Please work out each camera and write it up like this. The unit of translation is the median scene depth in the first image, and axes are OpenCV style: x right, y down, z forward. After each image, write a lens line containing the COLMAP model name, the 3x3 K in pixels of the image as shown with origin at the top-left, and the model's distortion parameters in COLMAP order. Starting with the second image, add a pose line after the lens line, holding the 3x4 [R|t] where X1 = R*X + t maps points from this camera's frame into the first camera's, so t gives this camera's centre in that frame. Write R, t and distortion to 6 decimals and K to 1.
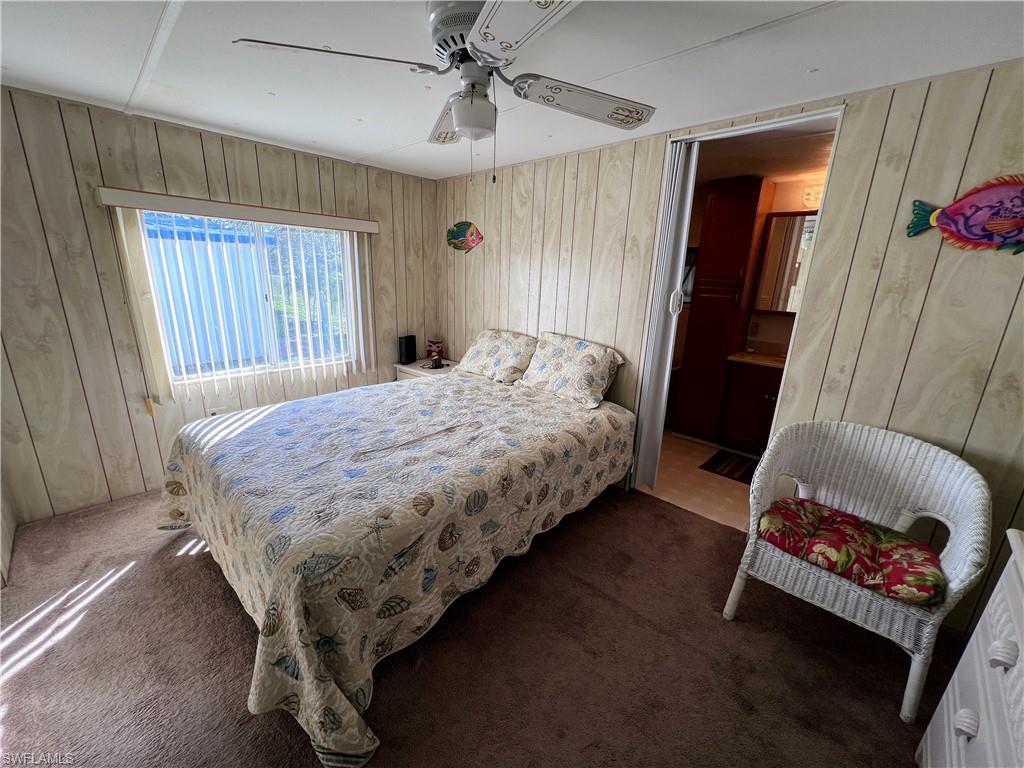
lens RADIAL K [[407.5, 0, 514.1], [0, 407.5, 386.5], [0, 0, 1]] dist [-0.000679, 0.000067]
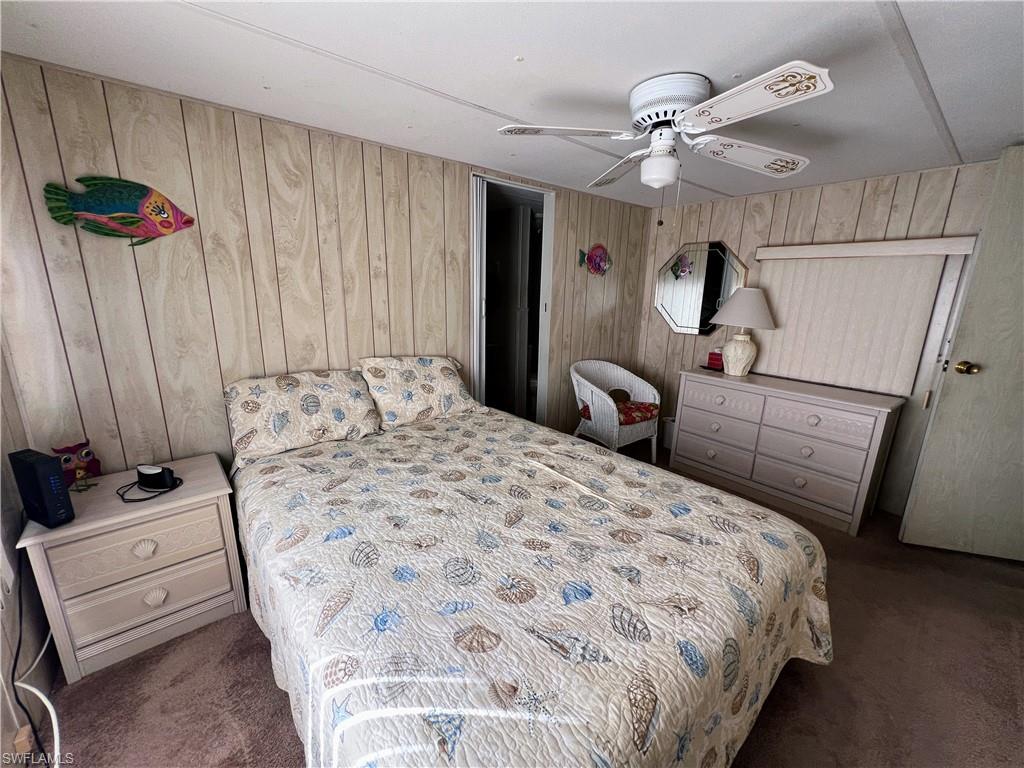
lens RADIAL K [[407.5, 0, 511.1], [0, 407.5, 385.5], [0, 0, 1]] dist [-0.000679, 0.000067]
pose [[0.130811, -0.263218, 0.955827, -0.775562], [0.247451, 0.942265, 0.225619, -0.226685], [-0.960029, 0.207007, 0.188392, 0.690520]]
